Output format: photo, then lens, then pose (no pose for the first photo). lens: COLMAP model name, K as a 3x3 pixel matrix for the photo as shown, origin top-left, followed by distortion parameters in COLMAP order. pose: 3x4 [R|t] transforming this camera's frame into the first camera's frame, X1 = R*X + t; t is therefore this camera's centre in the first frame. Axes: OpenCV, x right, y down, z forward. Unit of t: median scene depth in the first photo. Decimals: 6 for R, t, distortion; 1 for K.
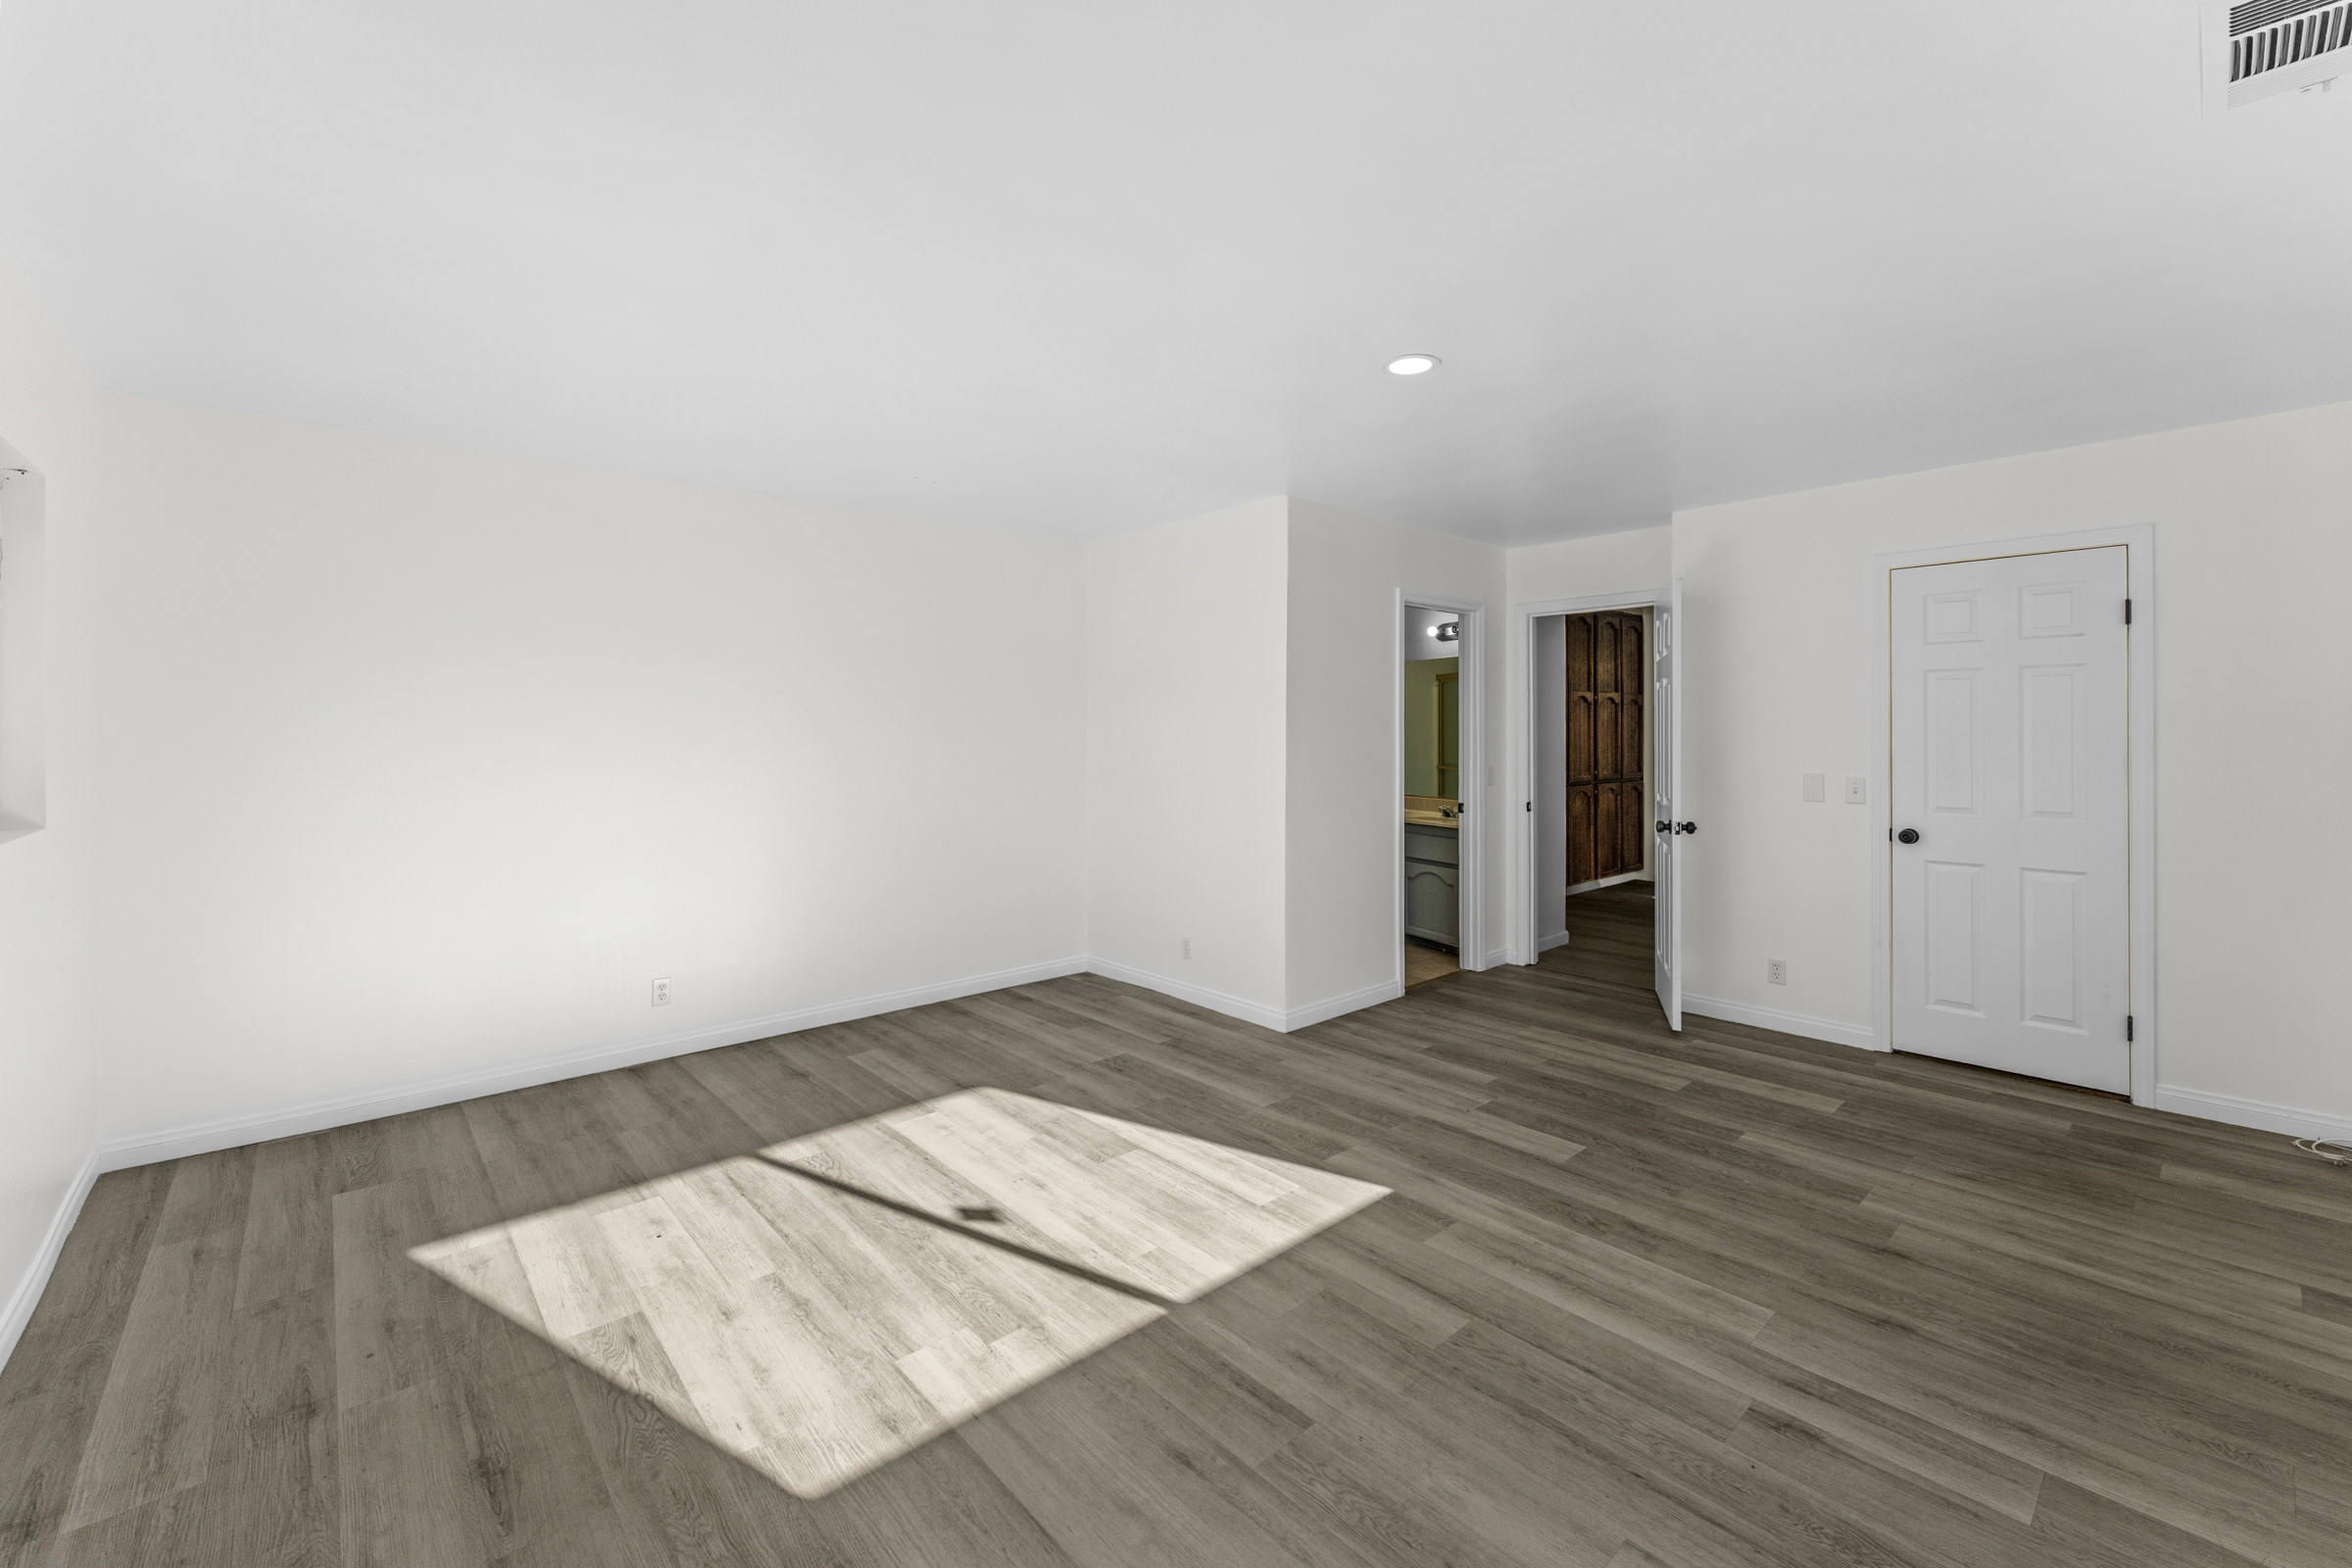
lens RADIAL K [[940.0, 0, 1164.0], [0, 940.0, 731.0], [0, 0, 1]] dist [0.005908, -0.001167]
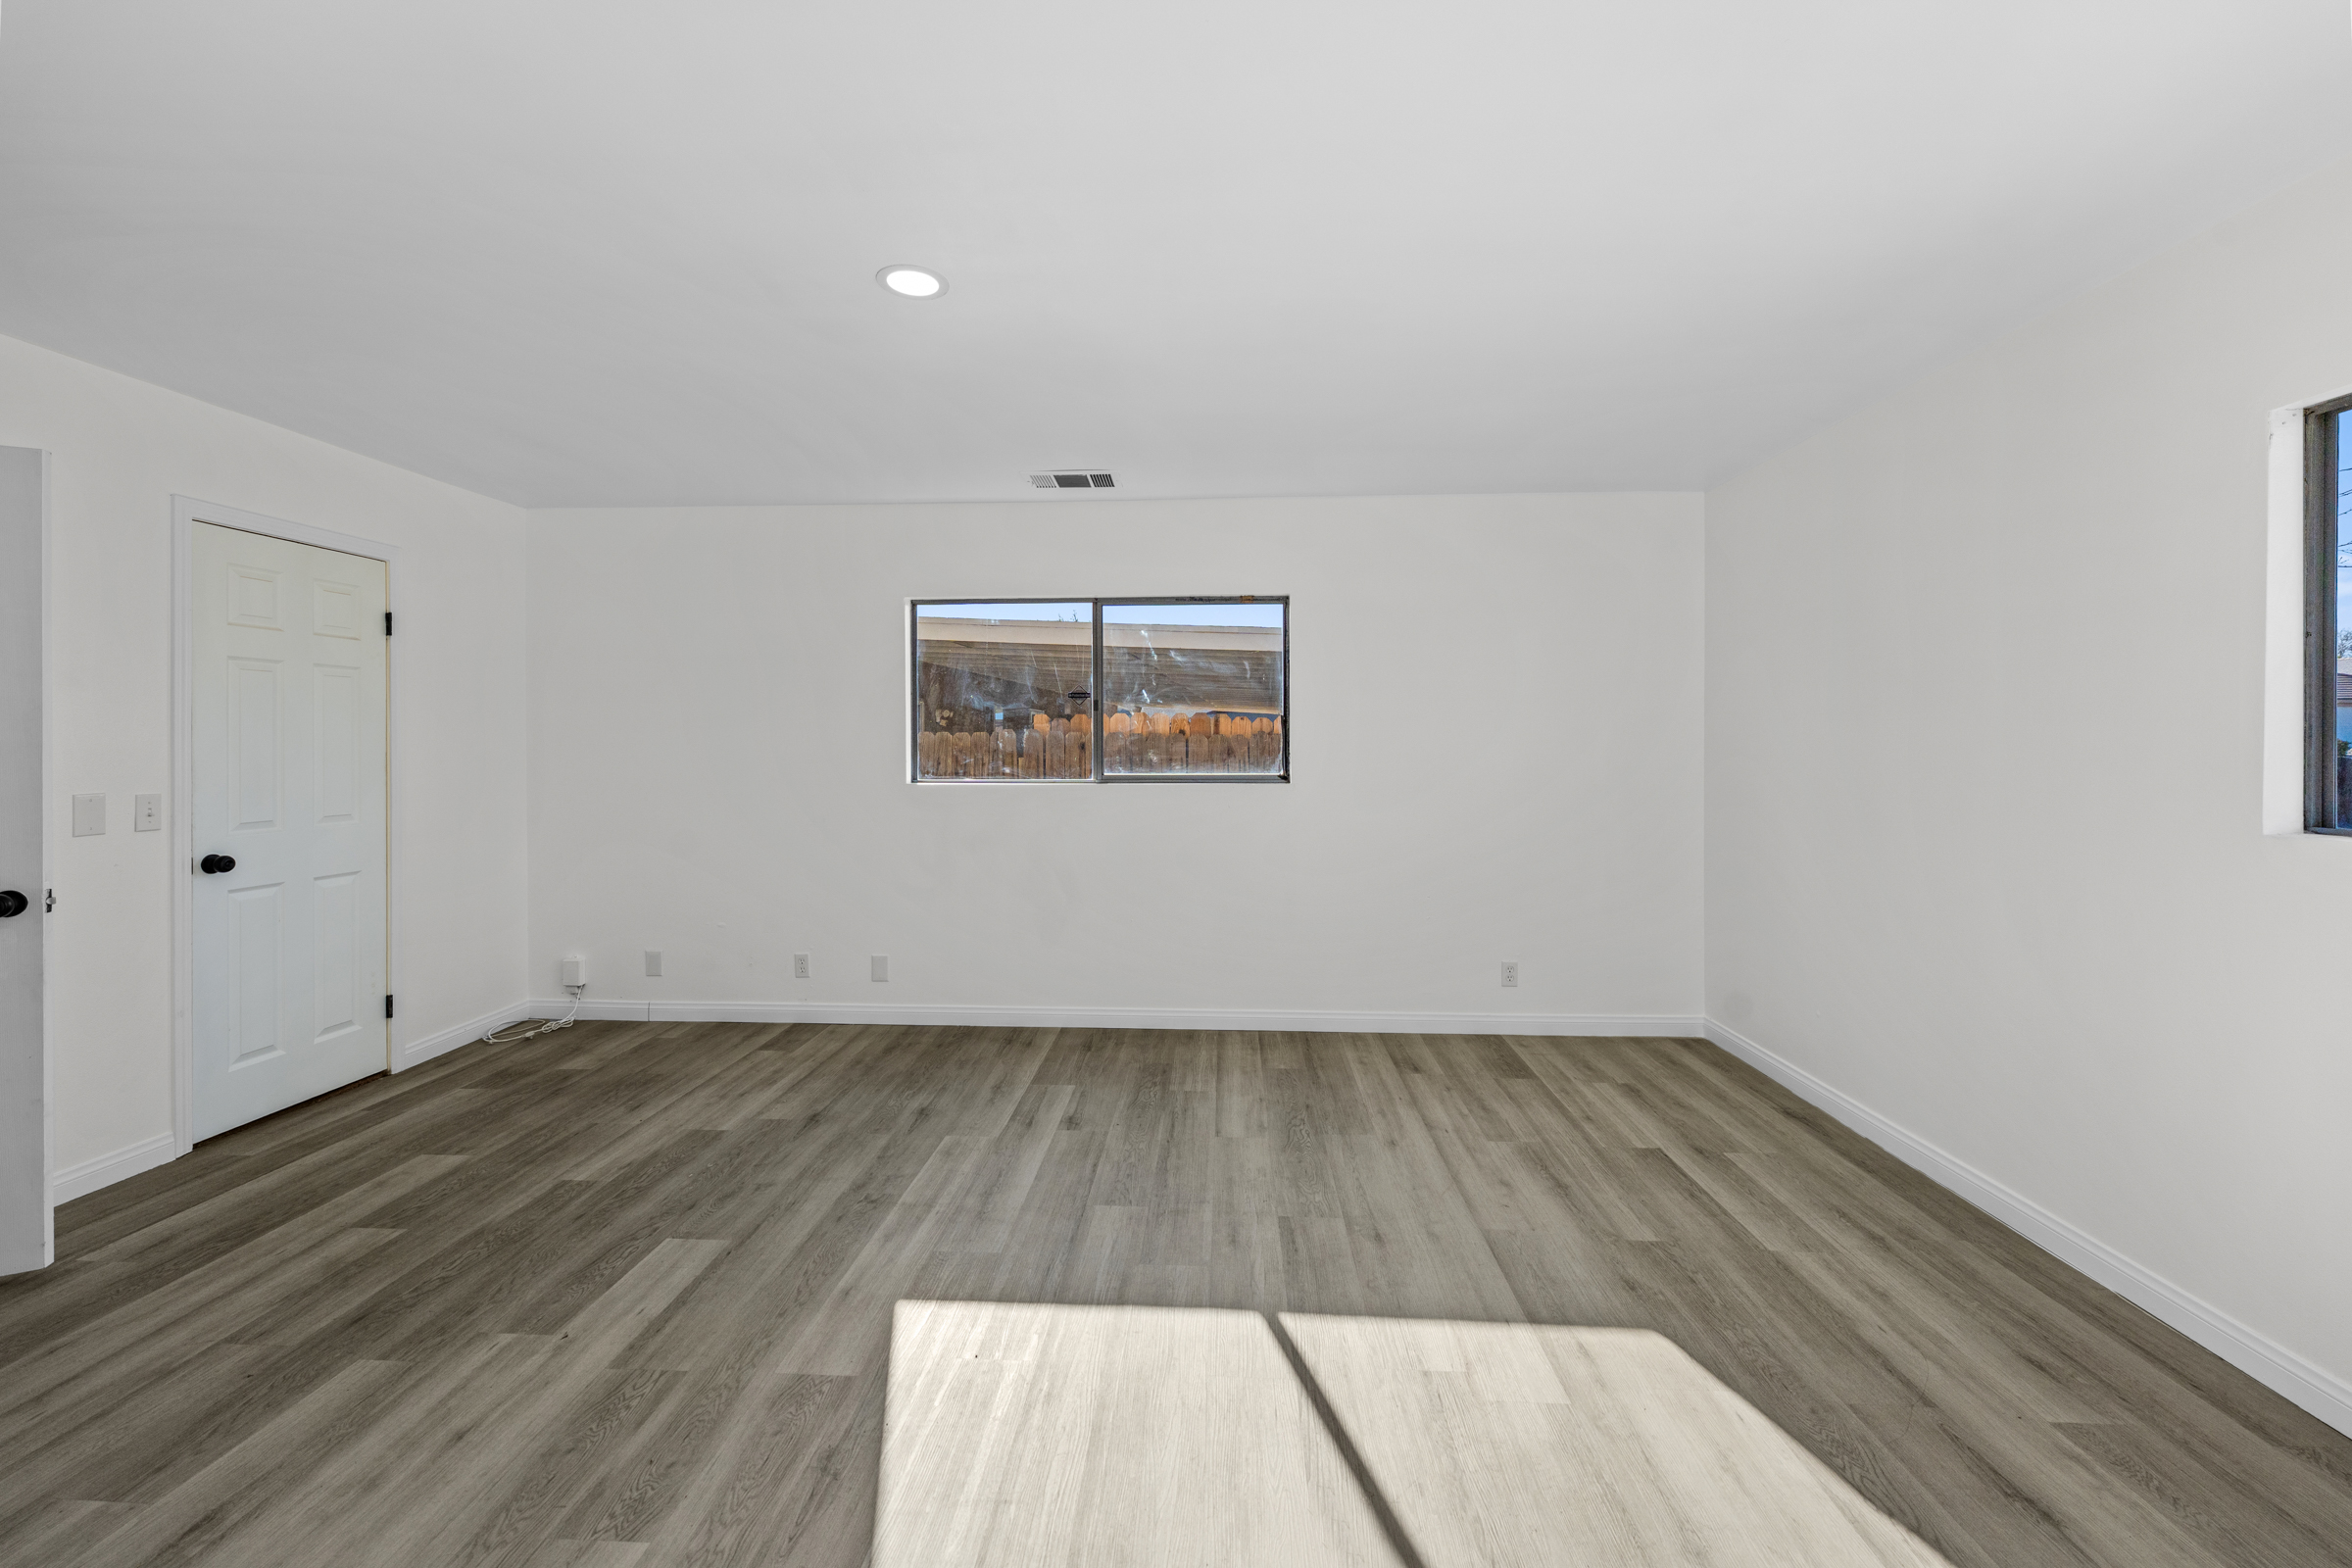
lens RADIAL K [[940.0, 0, 1175.1], [0, 940.0, 759.7], [0, 0, 1]] dist [0.005908, -0.001167]
pose [[-0.707741, -0.008407, 0.706422, -0.472059], [0.001155, 0.999914, 0.013057, 0.020113], [-0.706471, 0.010057, -0.707671, 1.375484]]
